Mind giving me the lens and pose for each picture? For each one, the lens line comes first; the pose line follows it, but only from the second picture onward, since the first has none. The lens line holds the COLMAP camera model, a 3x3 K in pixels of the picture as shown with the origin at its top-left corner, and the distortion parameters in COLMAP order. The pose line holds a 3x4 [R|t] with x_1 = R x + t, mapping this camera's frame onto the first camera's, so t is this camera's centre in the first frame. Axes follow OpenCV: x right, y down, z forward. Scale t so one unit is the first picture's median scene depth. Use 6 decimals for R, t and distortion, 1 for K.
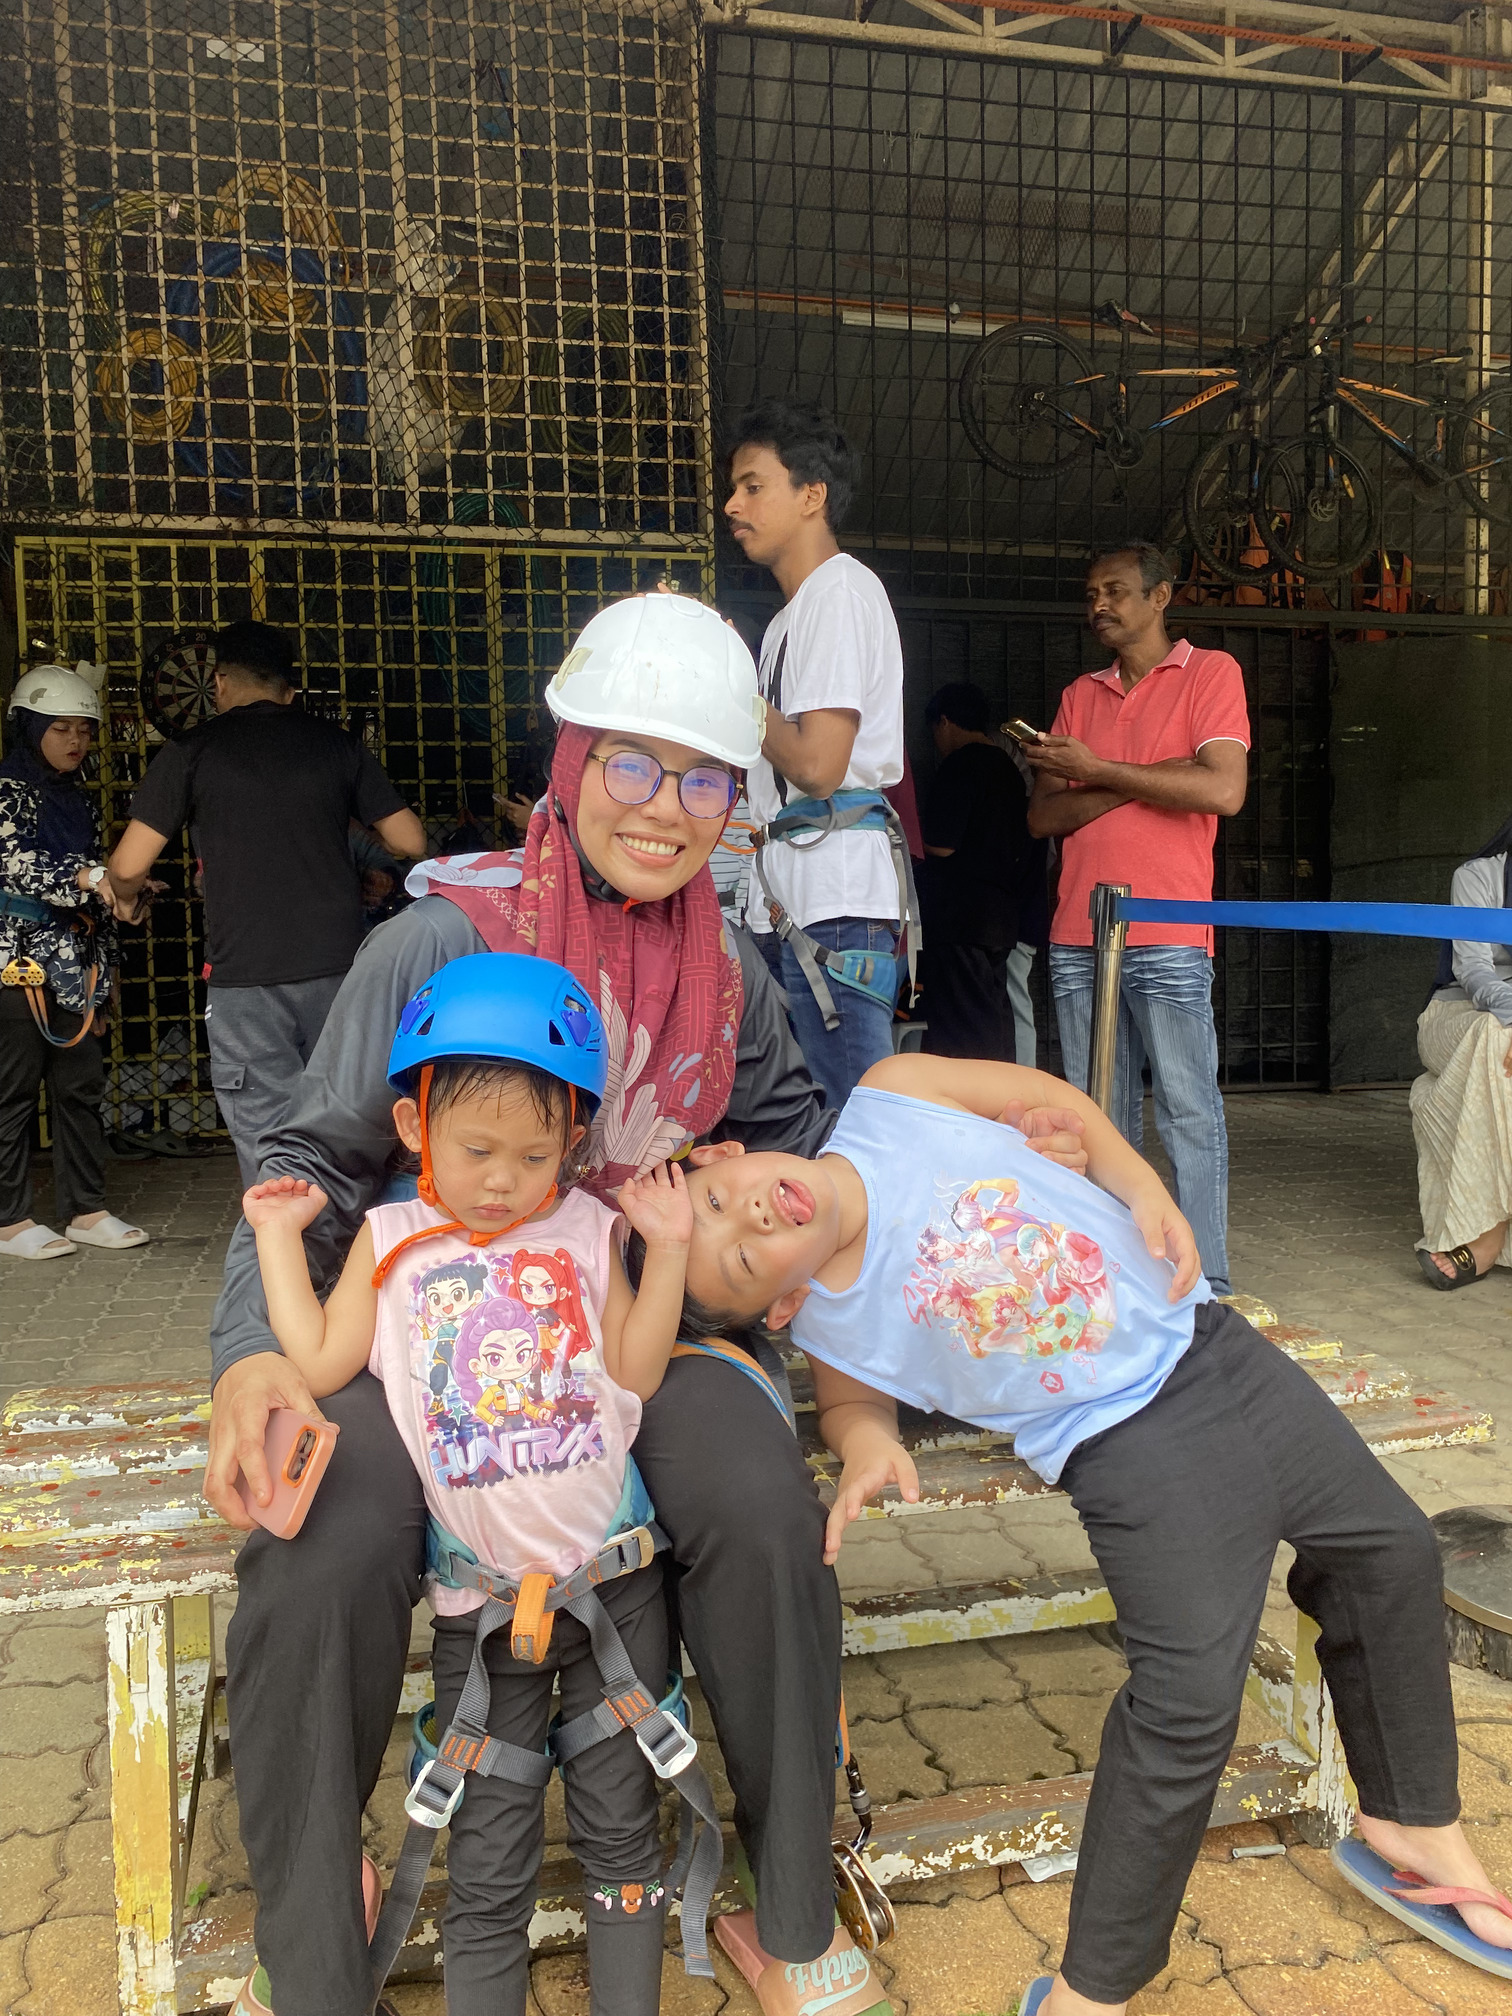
lens RADIAL K [[1535.1, 0, 728.0], [0, 1535.1, 979.7], [0, 0, 1]] dist [0.013584, -0.013860]
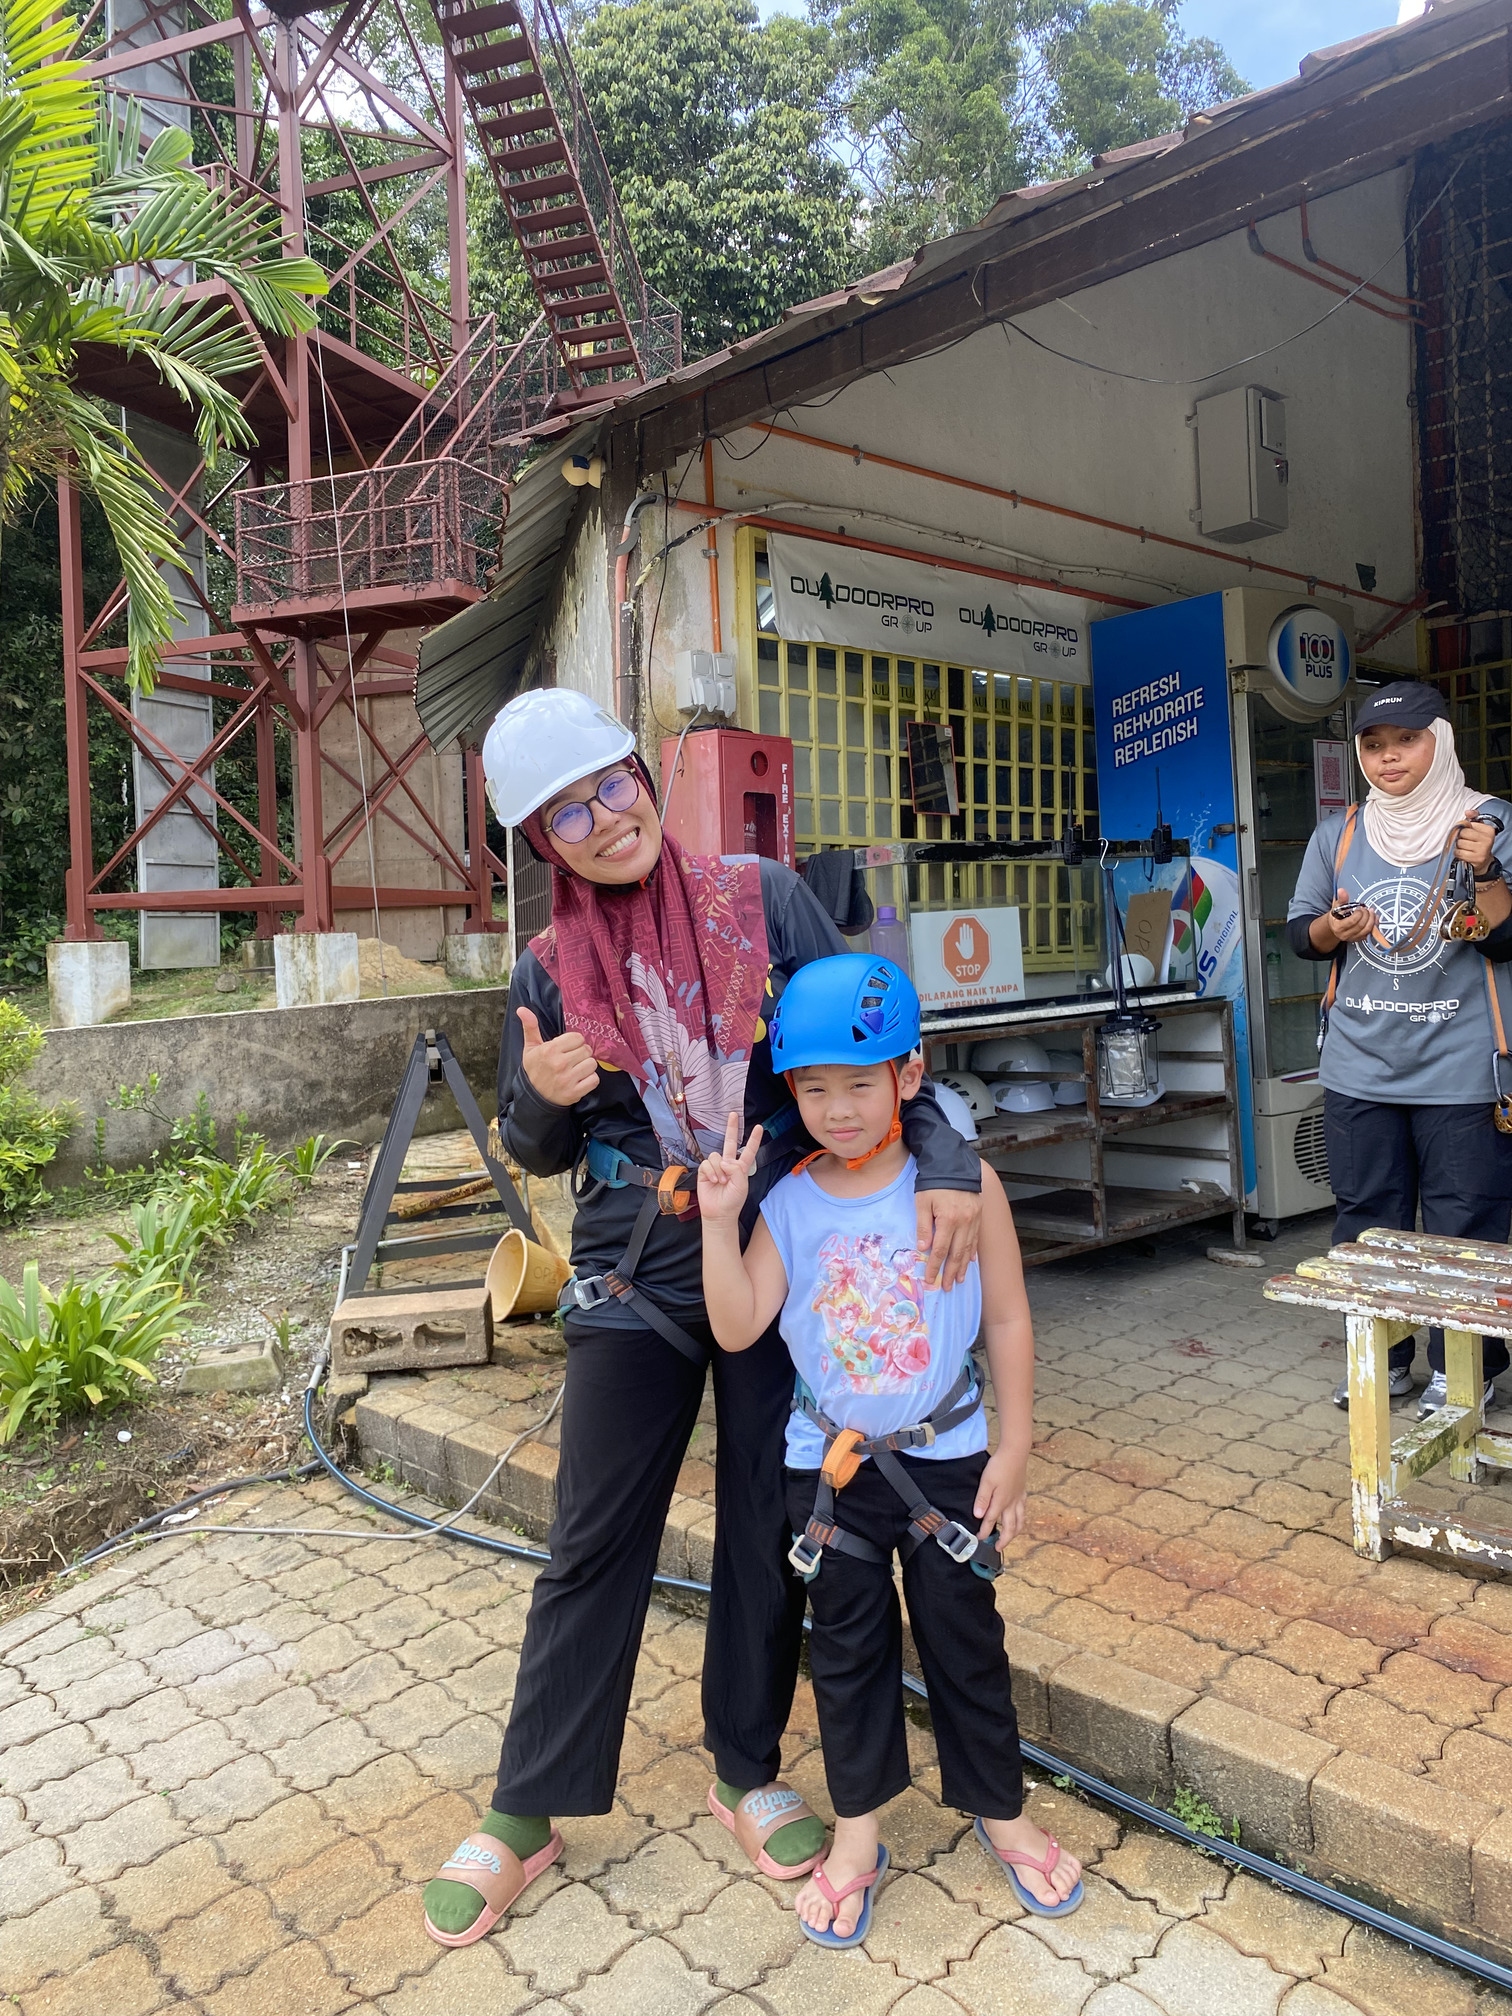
lens RADIAL K [[1535.1, 0, 728.0], [0, 1535.1, 979.7], [0, 0, 1]] dist [0.013584, -0.013860]
pose [[0.482081, 0.025117, -0.875766, 0.219396], [-0.024479, 0.999585, 0.015193, -0.009003], [0.875784, 0.014113, 0.482496, -0.157224]]
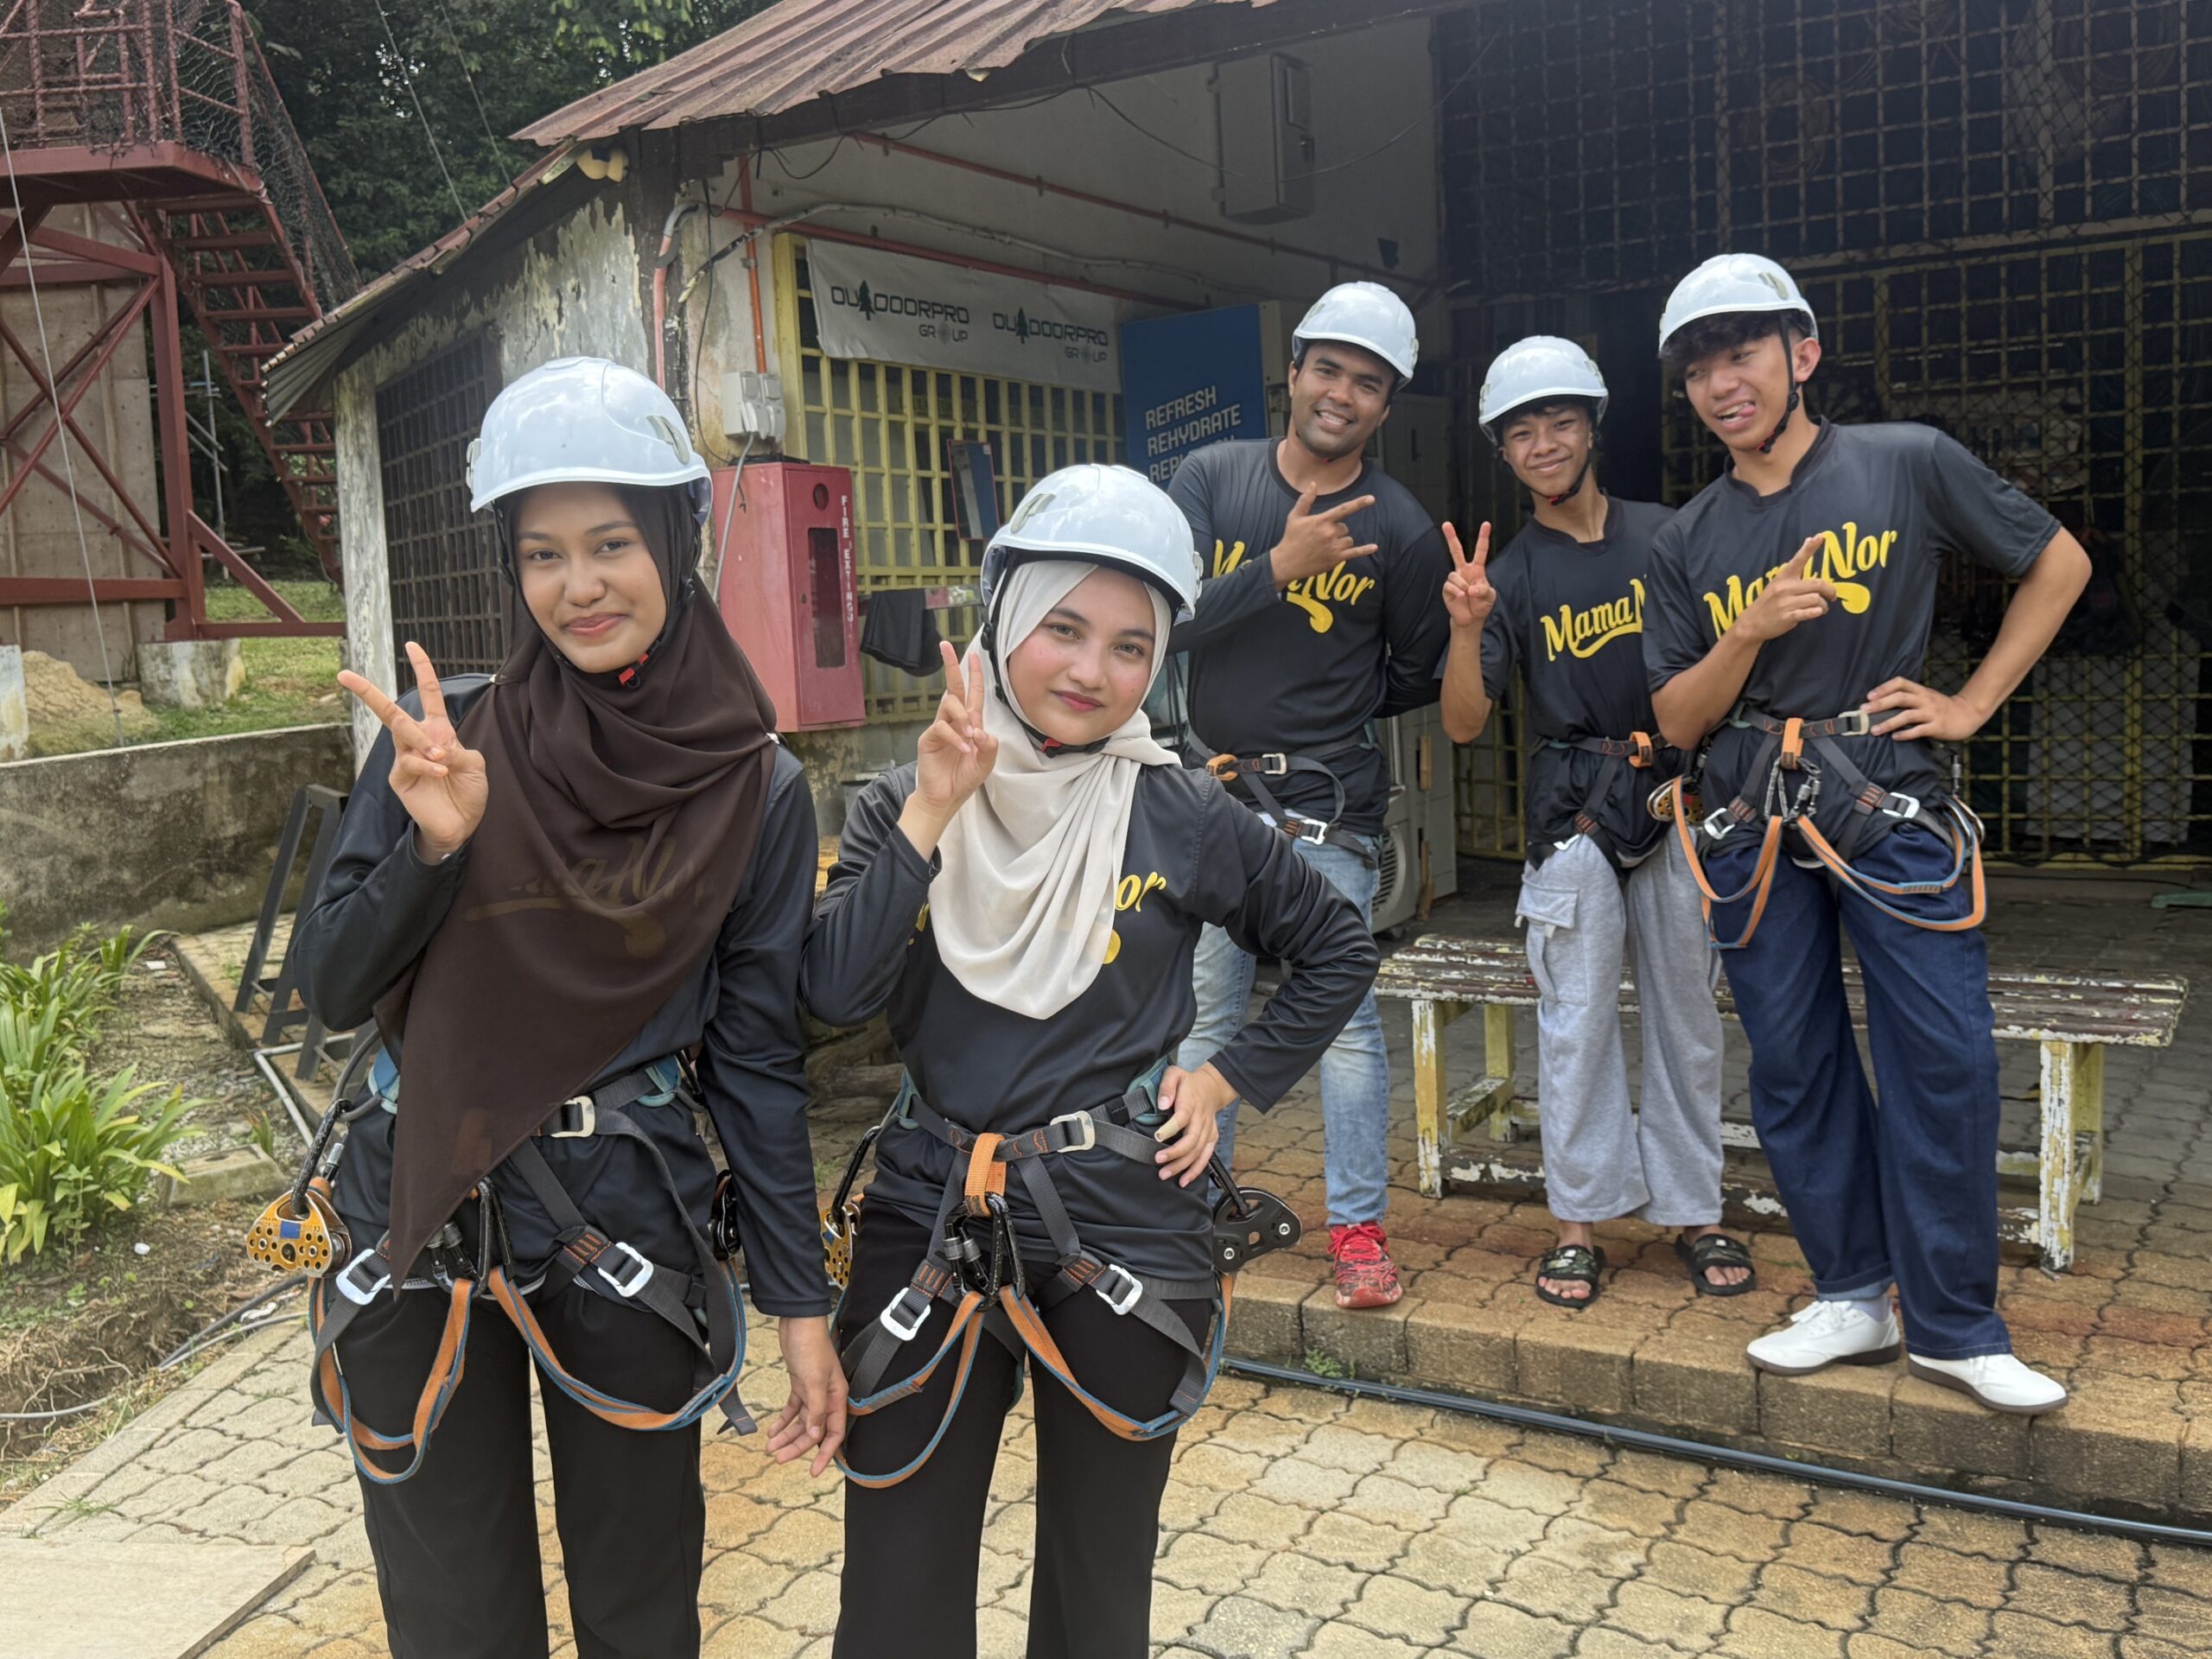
lens RADIAL K [[2237.4, 0, 1106.0], [0, 2237.4, 829.5], [0, 0, 1]] dist [0.081060, -0.117272]
pose [[0.708492, 0.059071, -0.703242, 0.394066], [-0.008369, 0.997124, 0.075325, -0.027355], [0.705669, -0.047482, 0.706949, -0.417400]]
